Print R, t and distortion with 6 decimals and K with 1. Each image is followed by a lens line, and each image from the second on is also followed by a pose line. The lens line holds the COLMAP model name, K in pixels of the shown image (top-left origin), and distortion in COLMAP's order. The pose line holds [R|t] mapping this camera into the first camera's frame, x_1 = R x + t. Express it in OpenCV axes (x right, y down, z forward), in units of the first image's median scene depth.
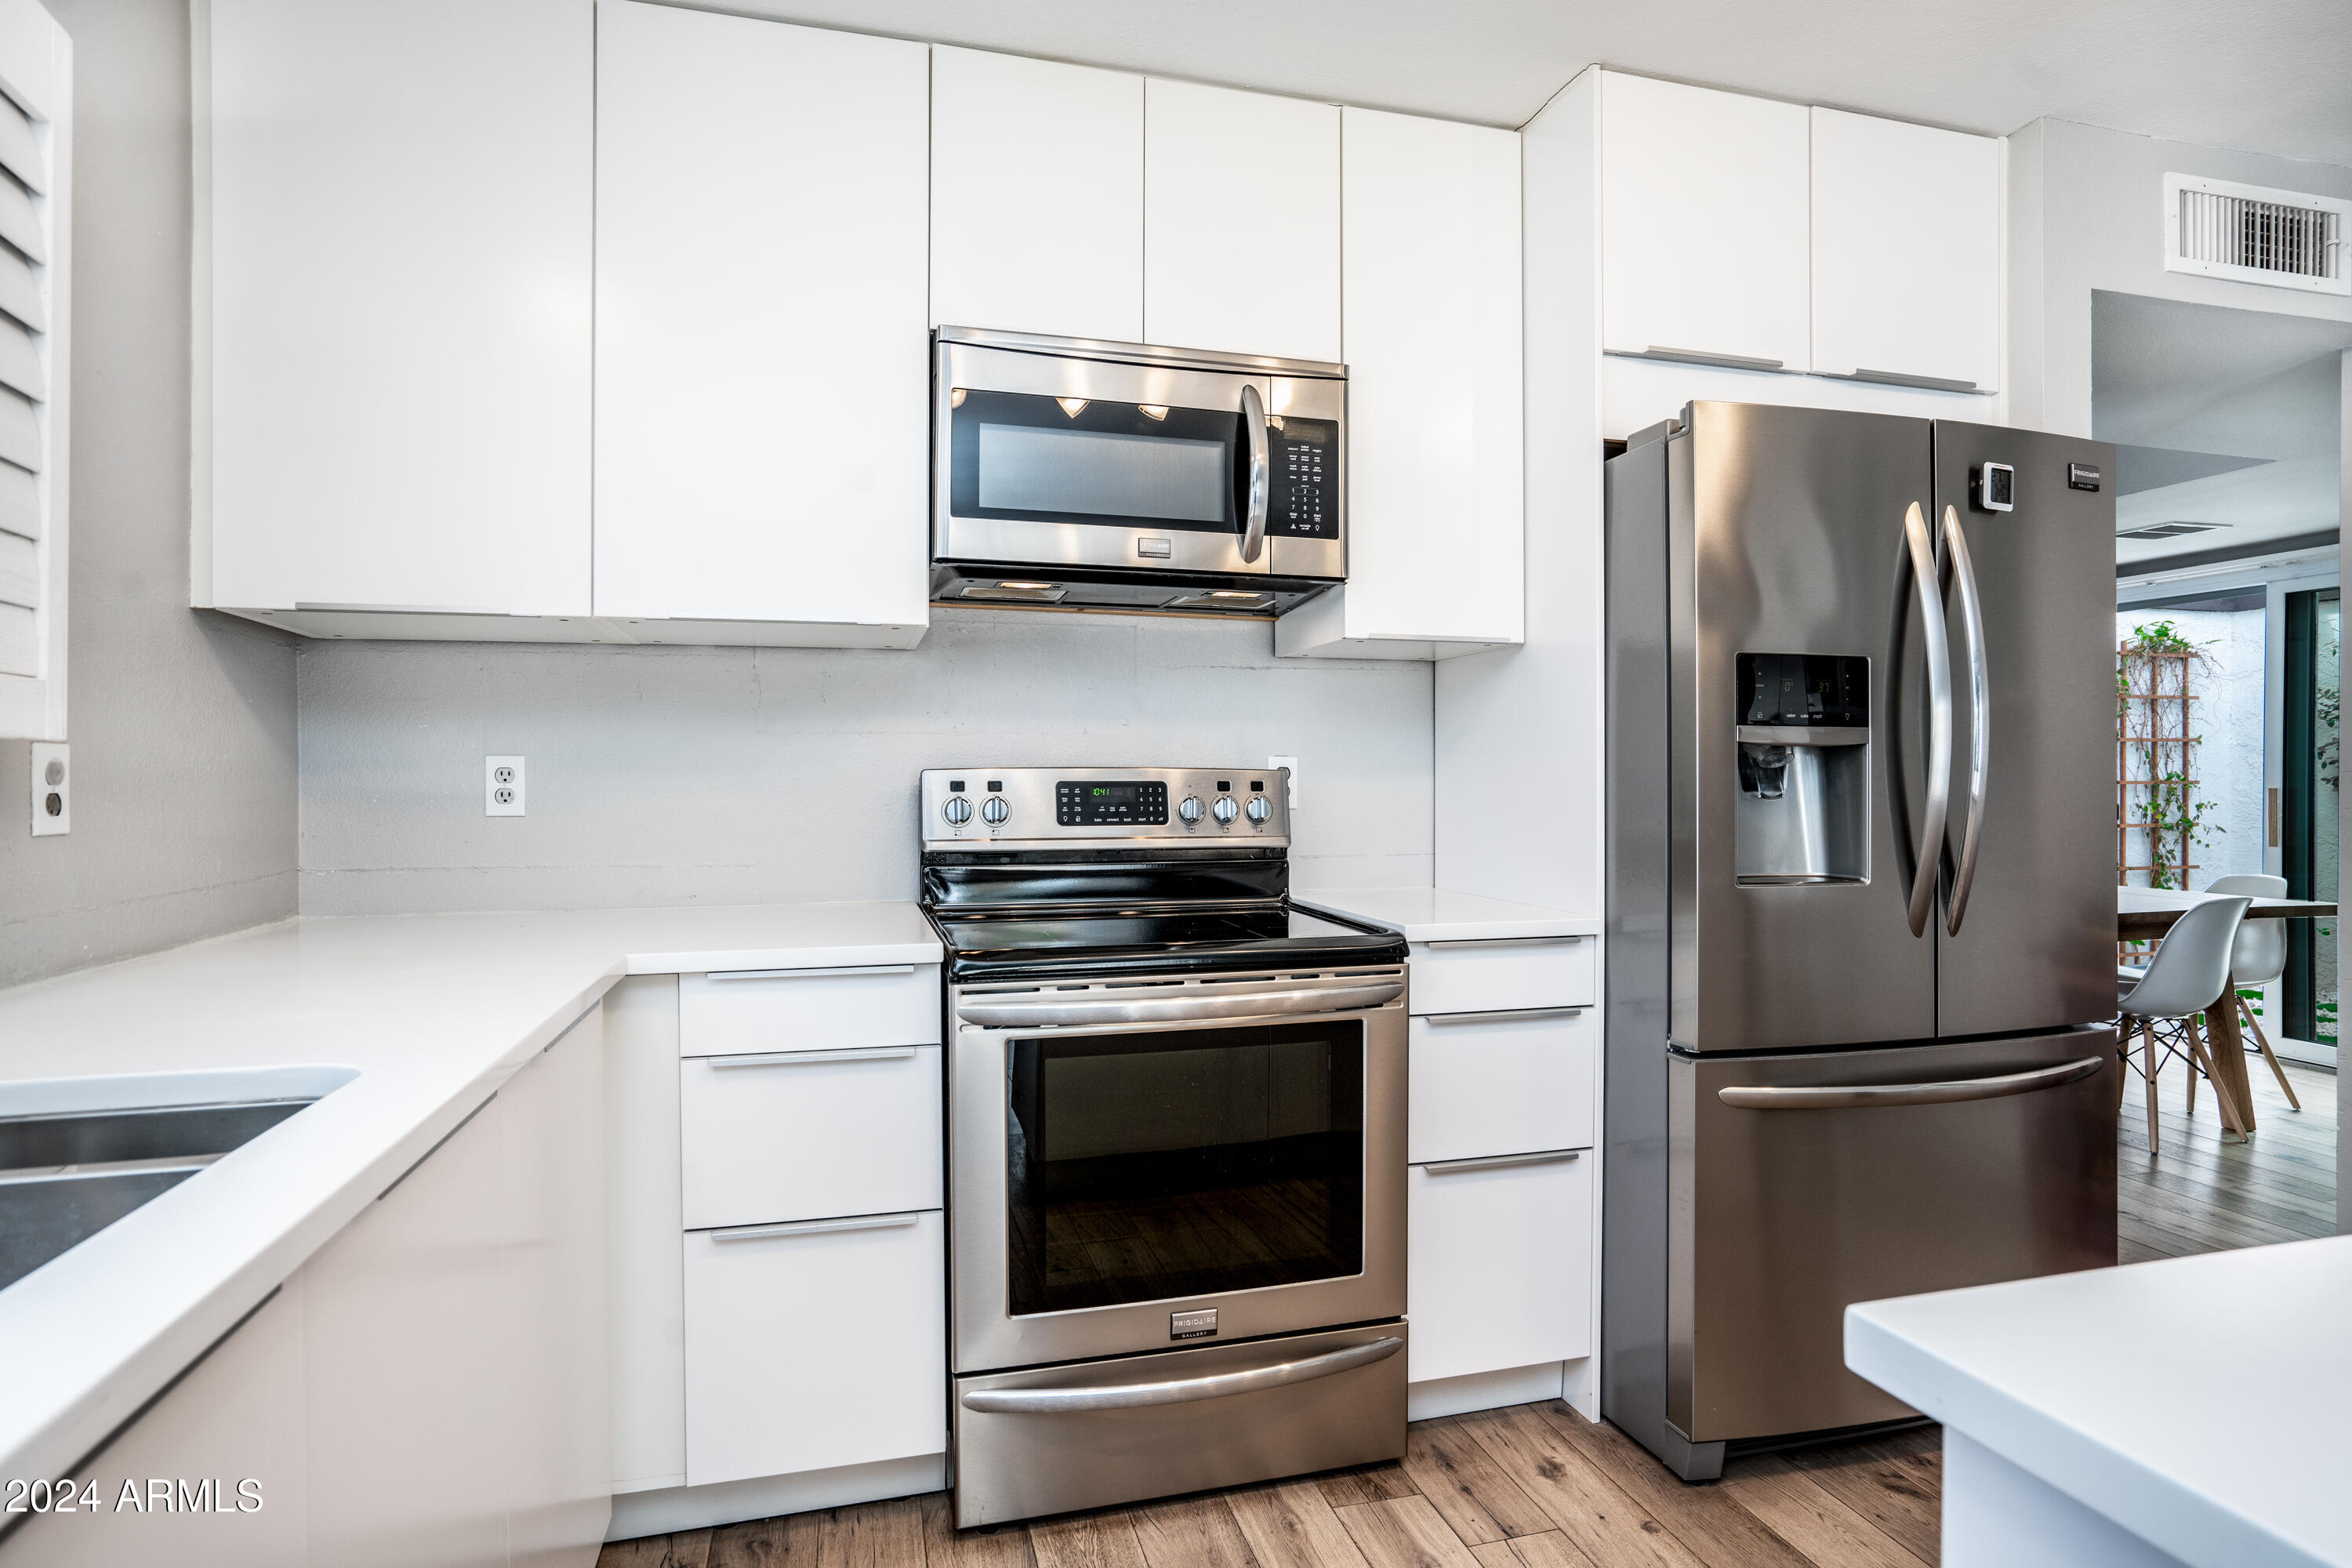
lens RADIAL K [[1265.5, 0, 1165.6], [0, 1265.5, 801.5], [0, 0, 1]] dist [-0.041205, 0.002191]
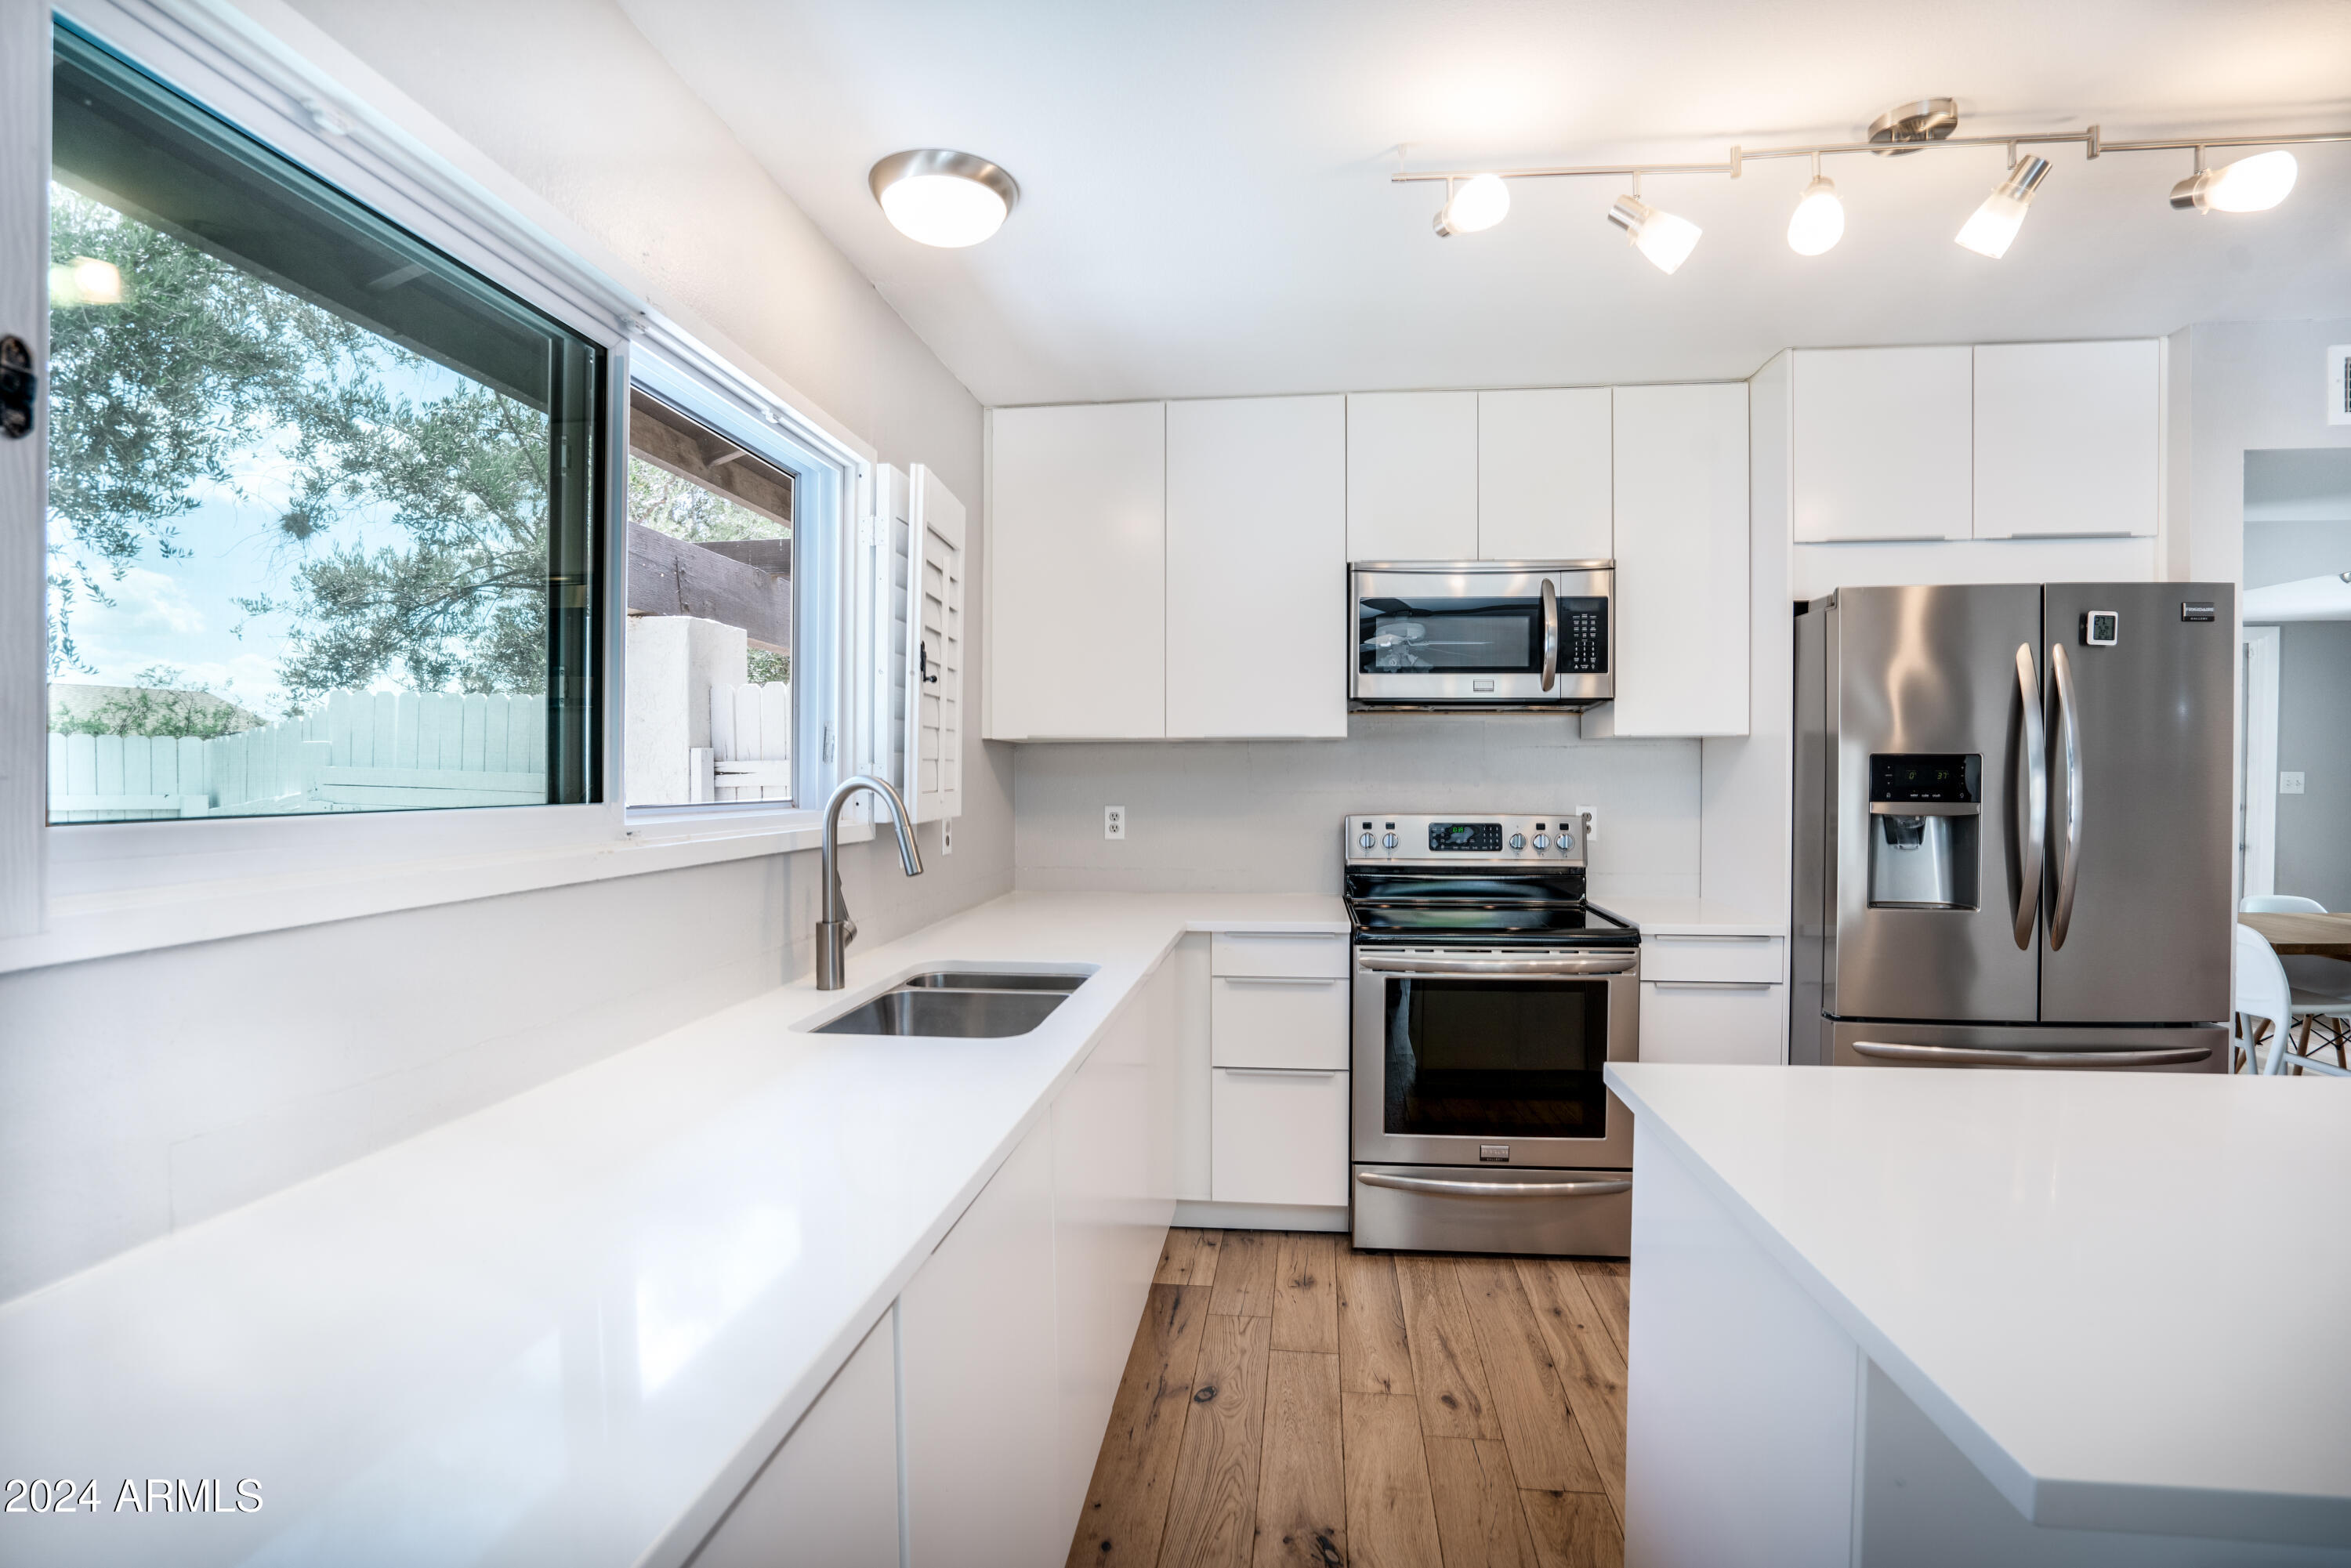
lens RADIAL K [[1087.2, 0, 1188.8], [0, 1087.2, 777.8], [0, 0, 1]] dist [-0.019068, 0.001277]
pose [[0.935089, 0.000467, -0.354413, 0.138271], [-0.005188, 0.999910, -0.012368, -0.064657], [0.354376, 0.013404, 0.935007, -0.467554]]
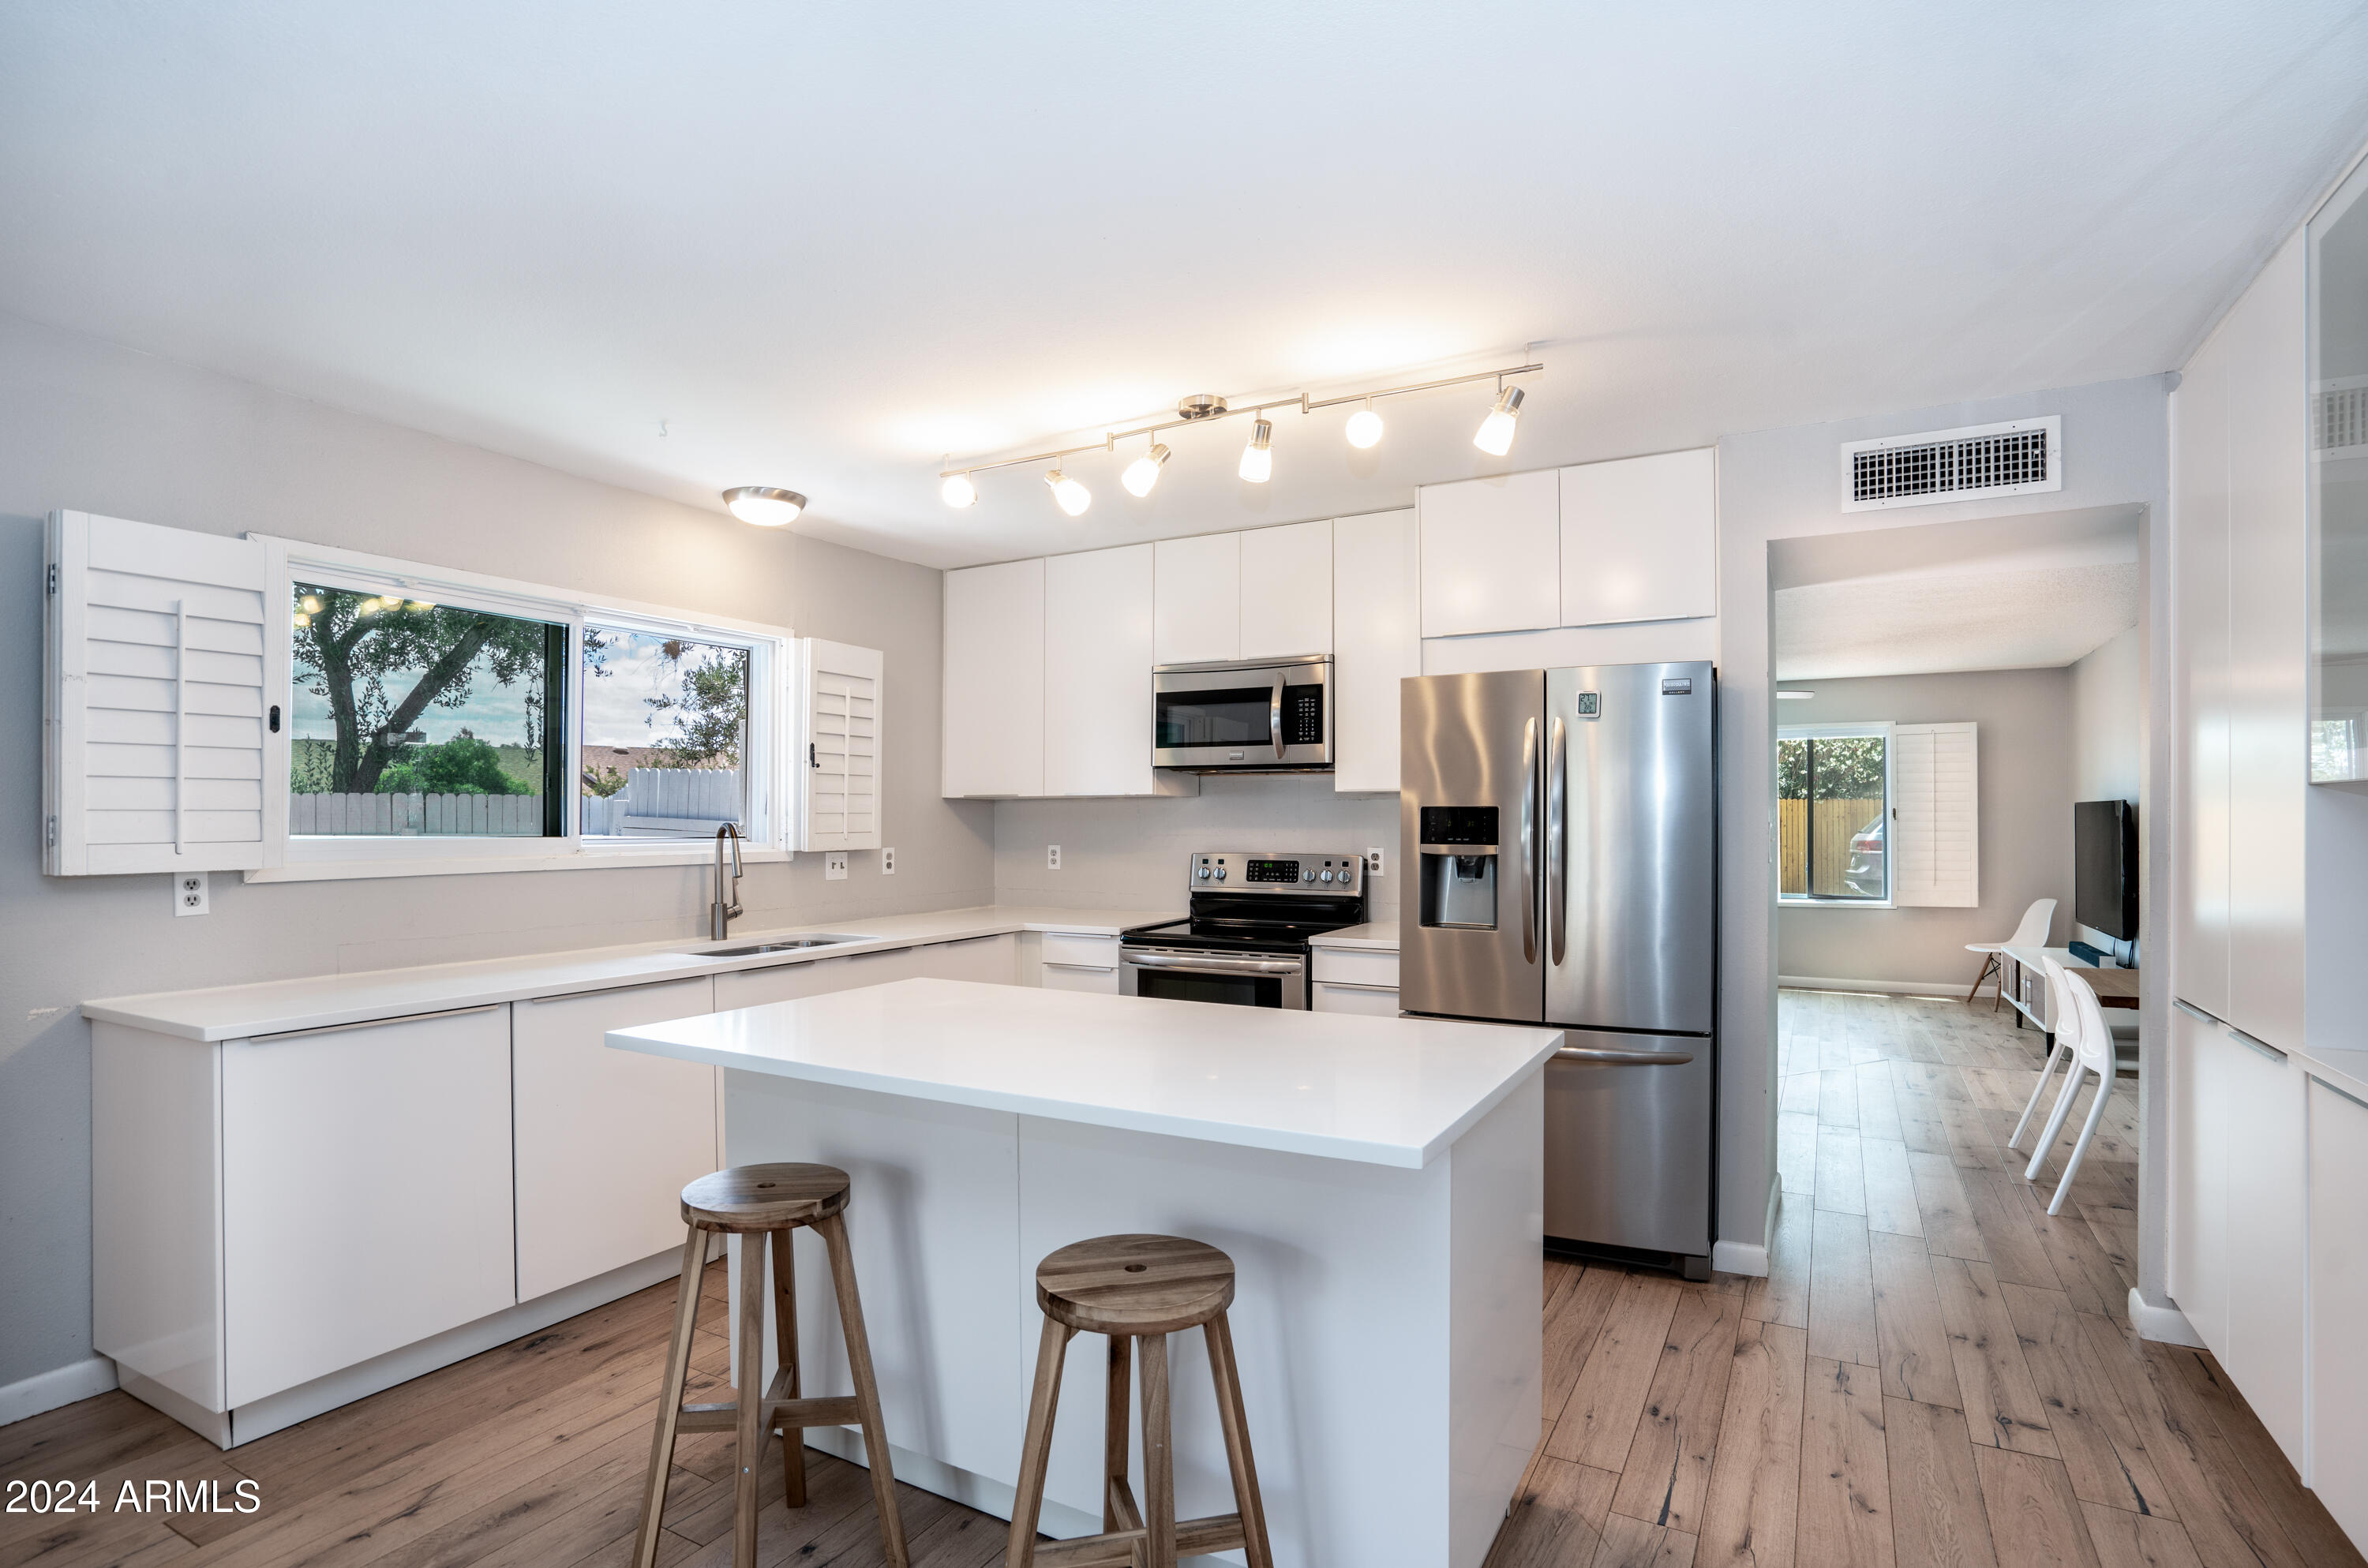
lens RADIAL K [[1155.7, 0, 1185.1], [0, 1155.7, 808.3], [0, 0, 1]] dist [-0.031216, 0.005103]
pose [[0.730841, -0.007076, -0.682511, 1.319569], [-0.009704, 0.999737, -0.020756, -0.070190], [0.682478, 0.021792, 0.730581, -0.519635]]
